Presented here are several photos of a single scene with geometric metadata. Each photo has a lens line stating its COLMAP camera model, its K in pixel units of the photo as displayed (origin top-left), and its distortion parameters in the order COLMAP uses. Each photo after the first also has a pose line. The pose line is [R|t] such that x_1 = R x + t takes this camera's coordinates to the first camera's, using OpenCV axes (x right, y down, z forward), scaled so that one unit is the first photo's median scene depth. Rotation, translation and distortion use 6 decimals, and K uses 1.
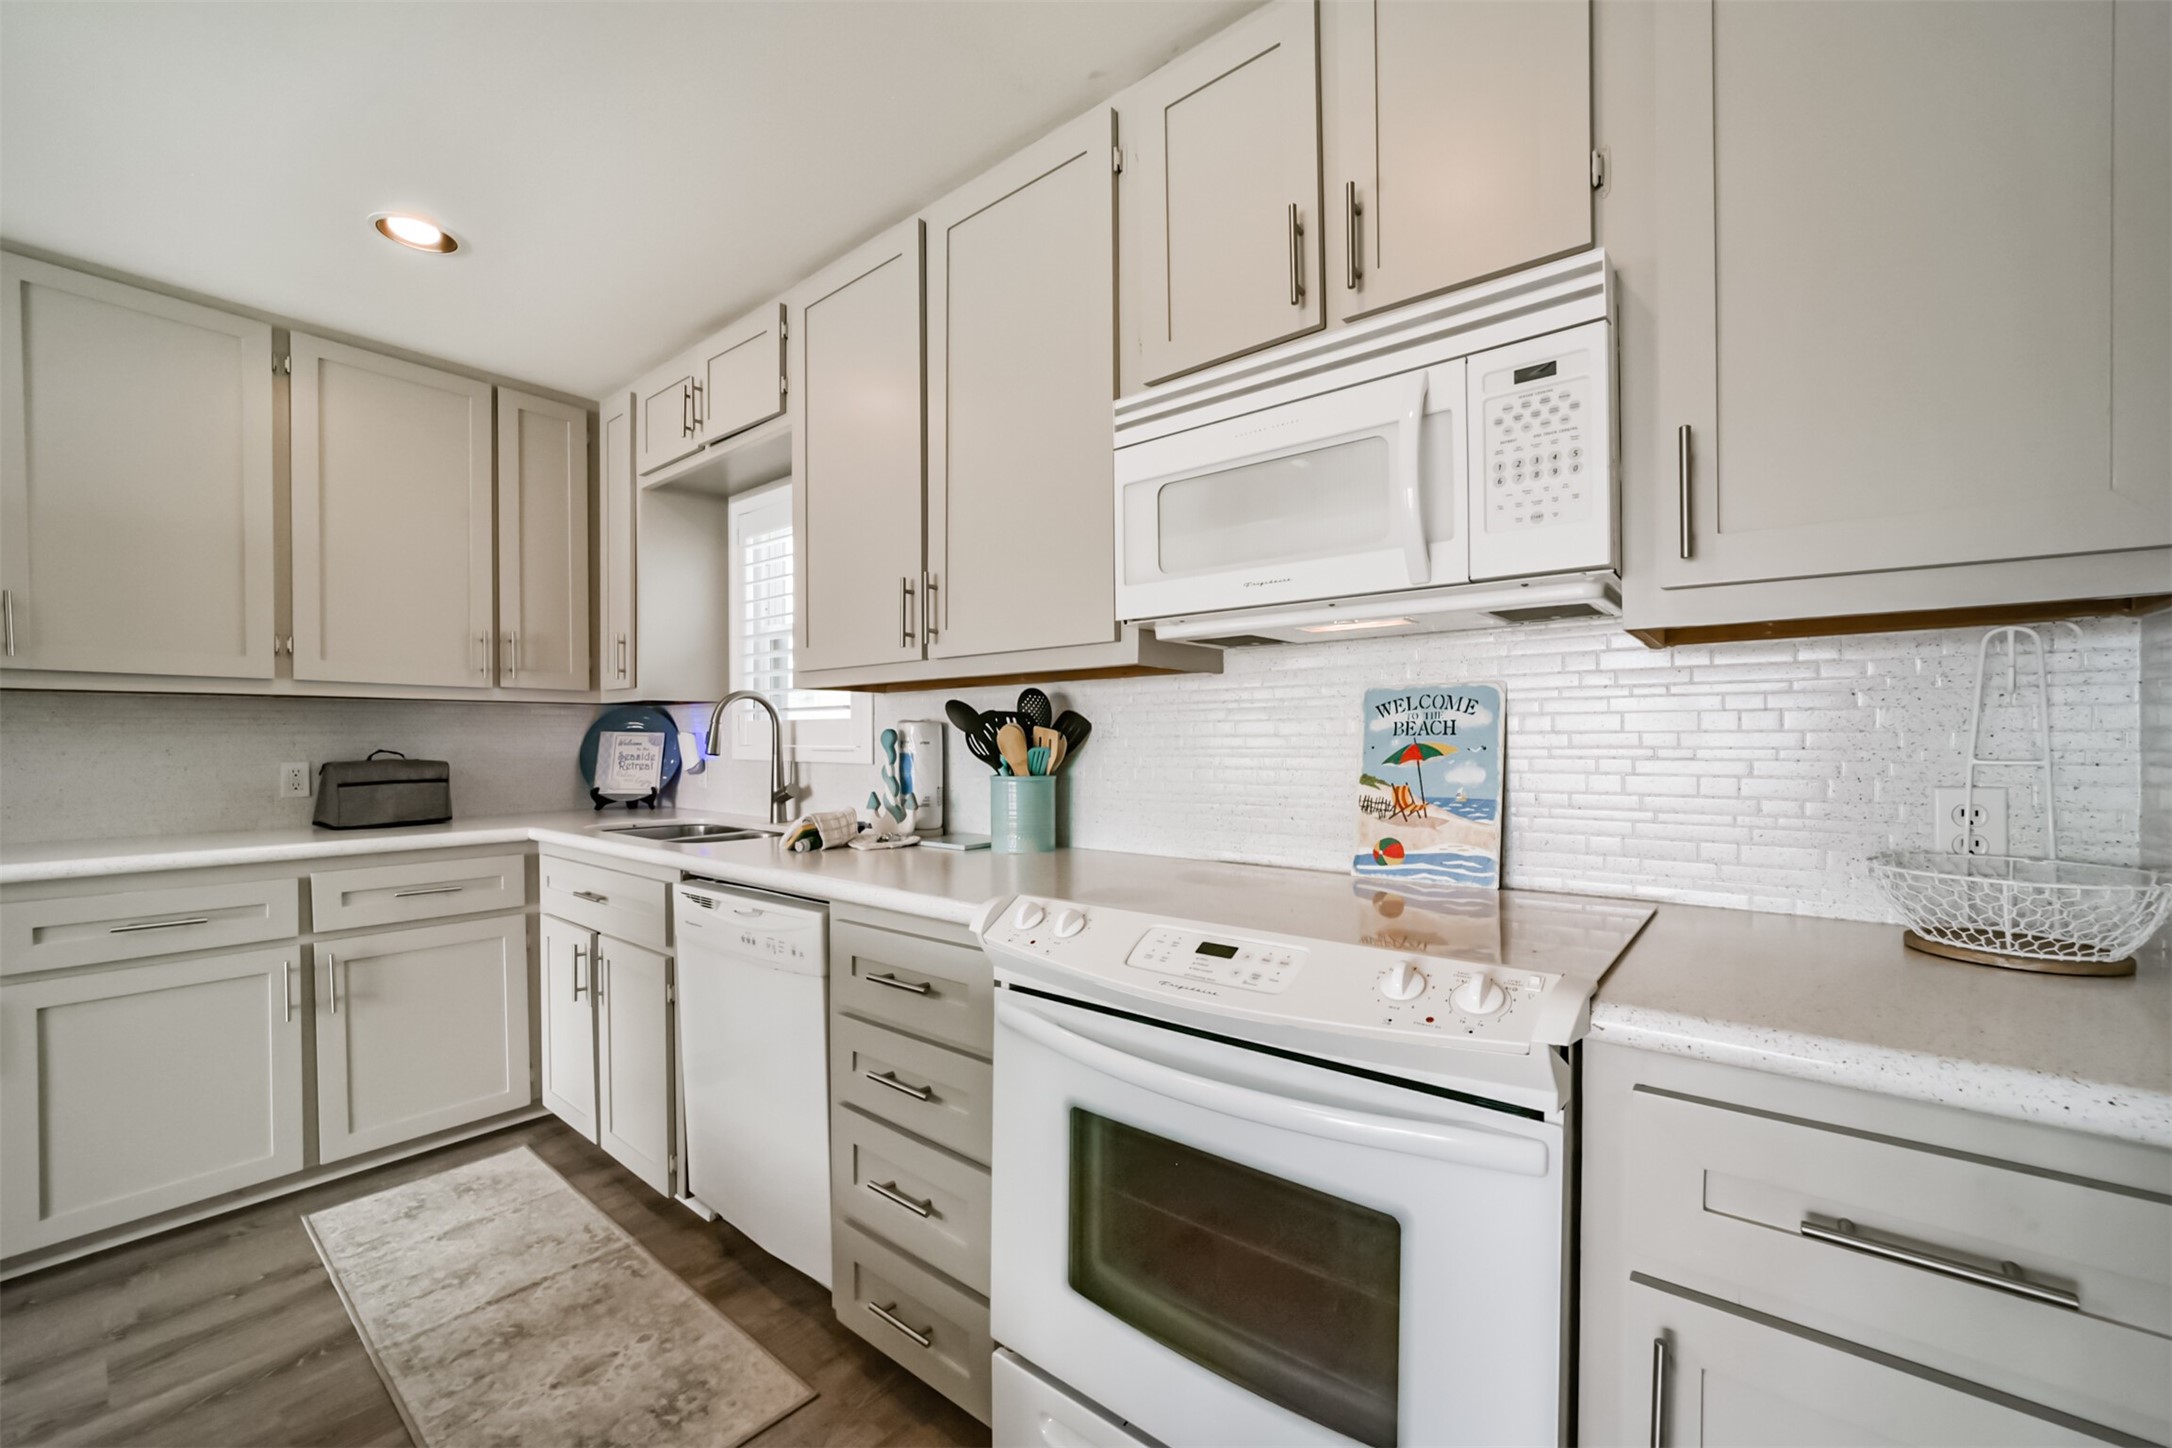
lens RADIAL K [[855.7, 0, 1091.4], [0, 855.7, 749.7], [0, 0, 1]] dist [-0.027572, 0.009069]
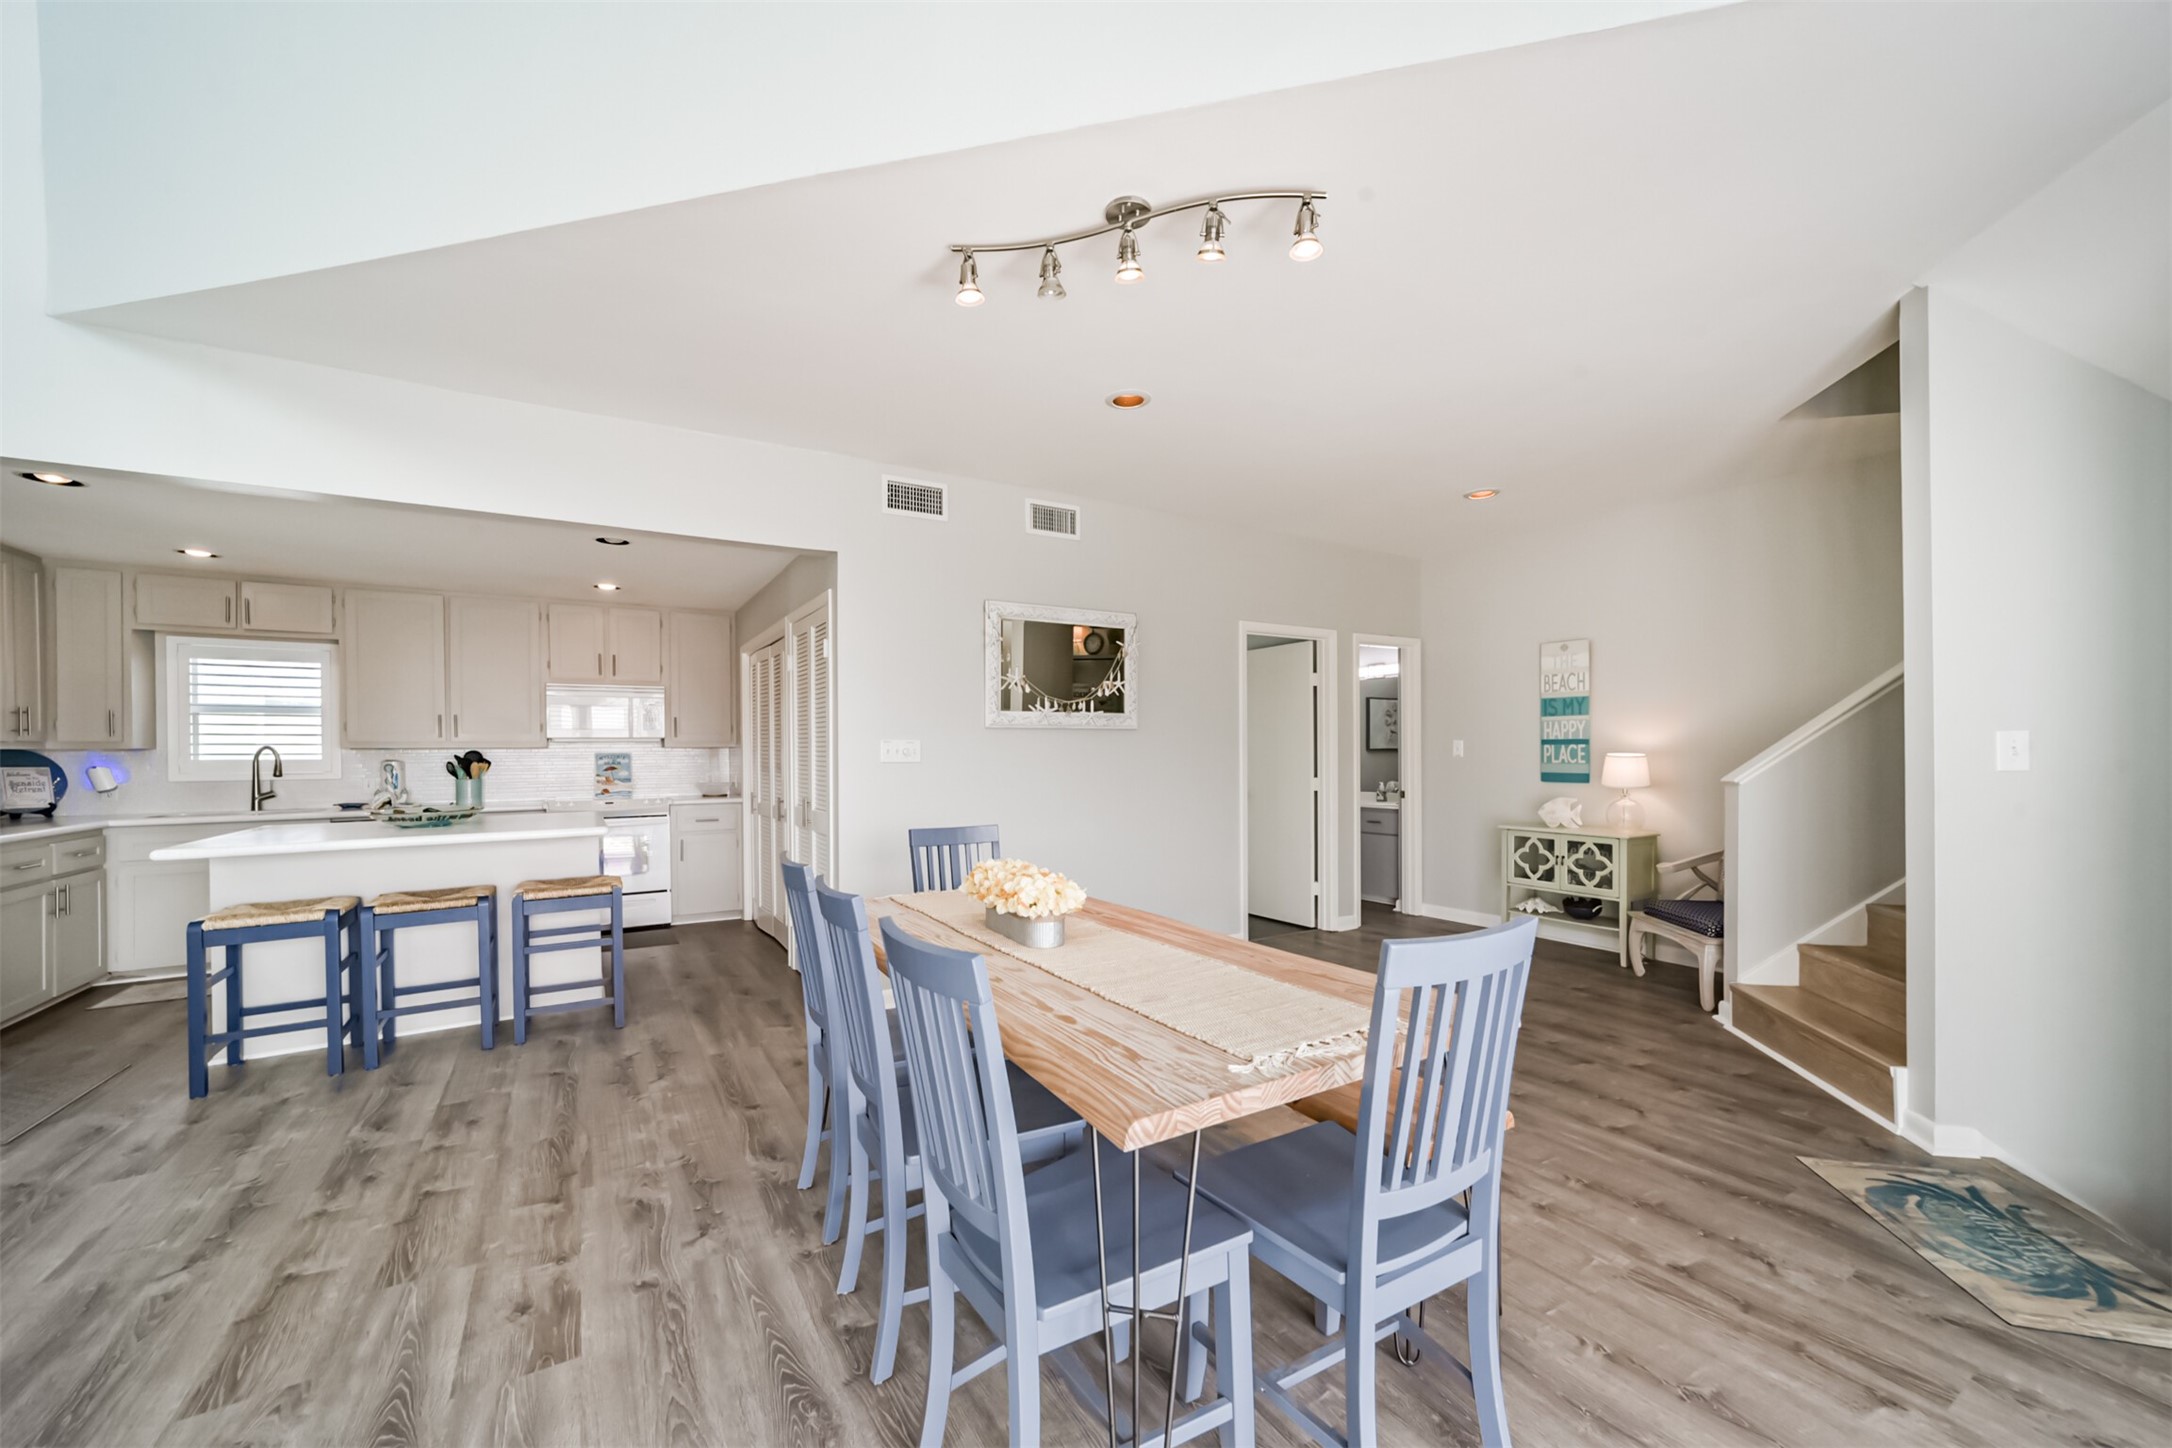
lens RADIAL K [[837.9, 0, 1088.6], [0, 837.9, 754.1], [0, 0, 1]] dist [-0.017051, 0.010768]
pose [[0.334734, -0.002223, 0.942310, -2.110822], [0.016960, 0.999849, -0.003665, -0.010409], [-0.942160, 0.017208, 0.334721, -2.040753]]
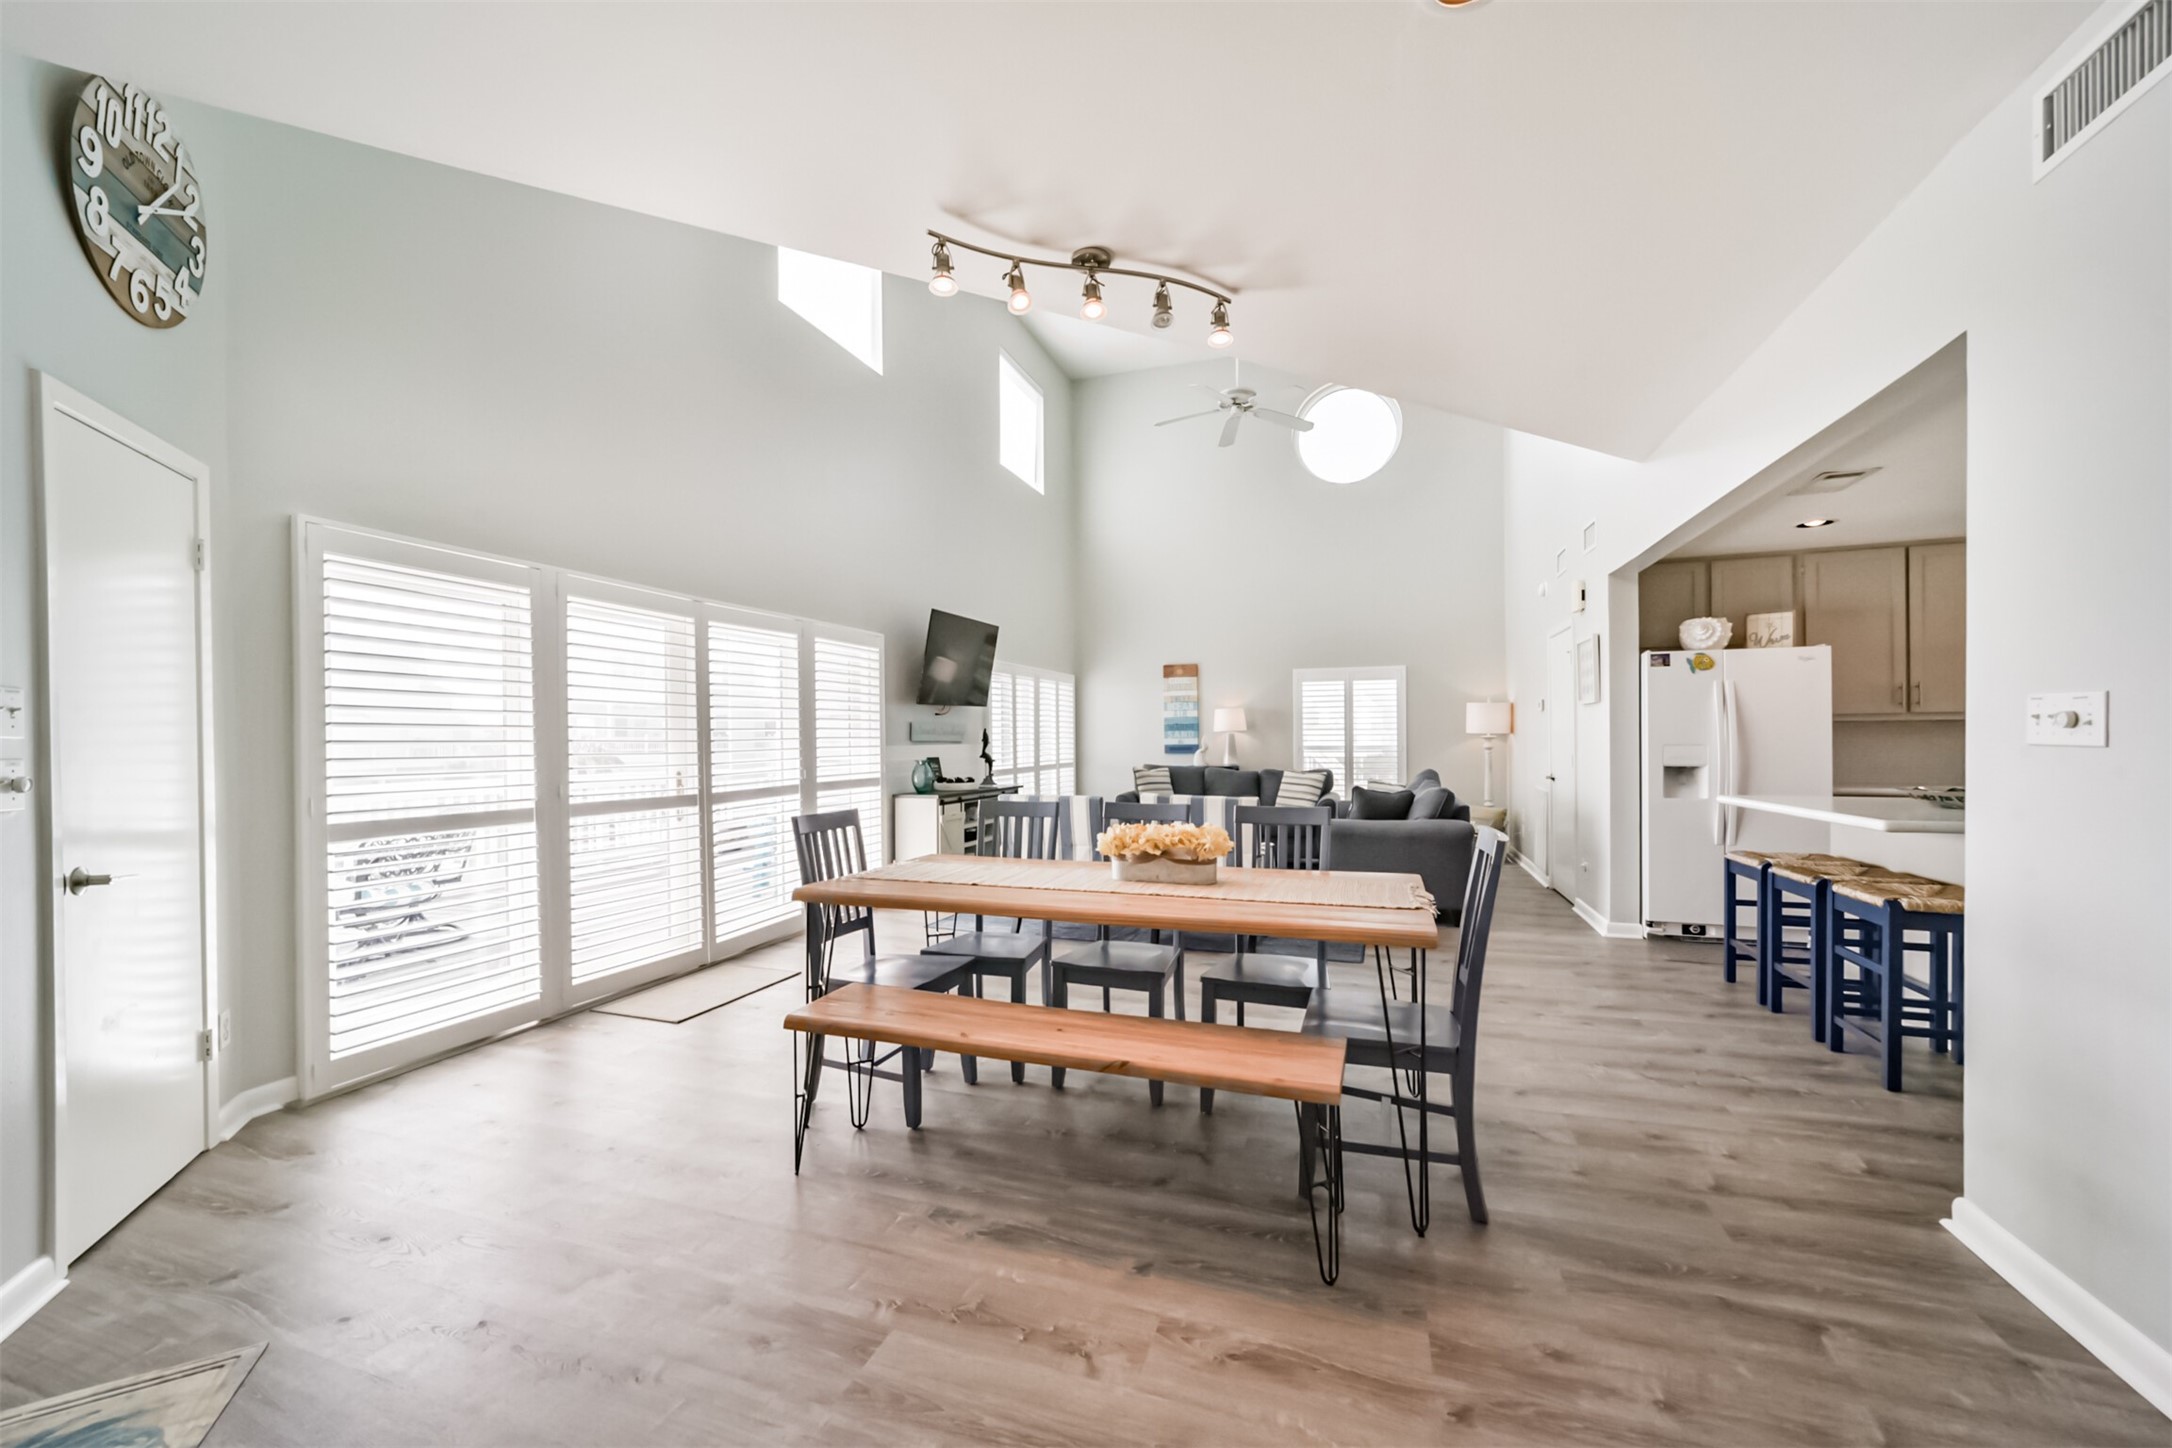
lens RADIAL K [[834.6, 0, 1087.7], [0, 834.6, 739.4], [0, 0, 1]] dist [-0.019276, 0.008955]
pose [[0.344104, 0.004997, -0.938918, 0.169713], [-0.005321, 0.999980, 0.003371, -0.009072], [0.938917, 0.003836, 0.344124, -2.166622]]
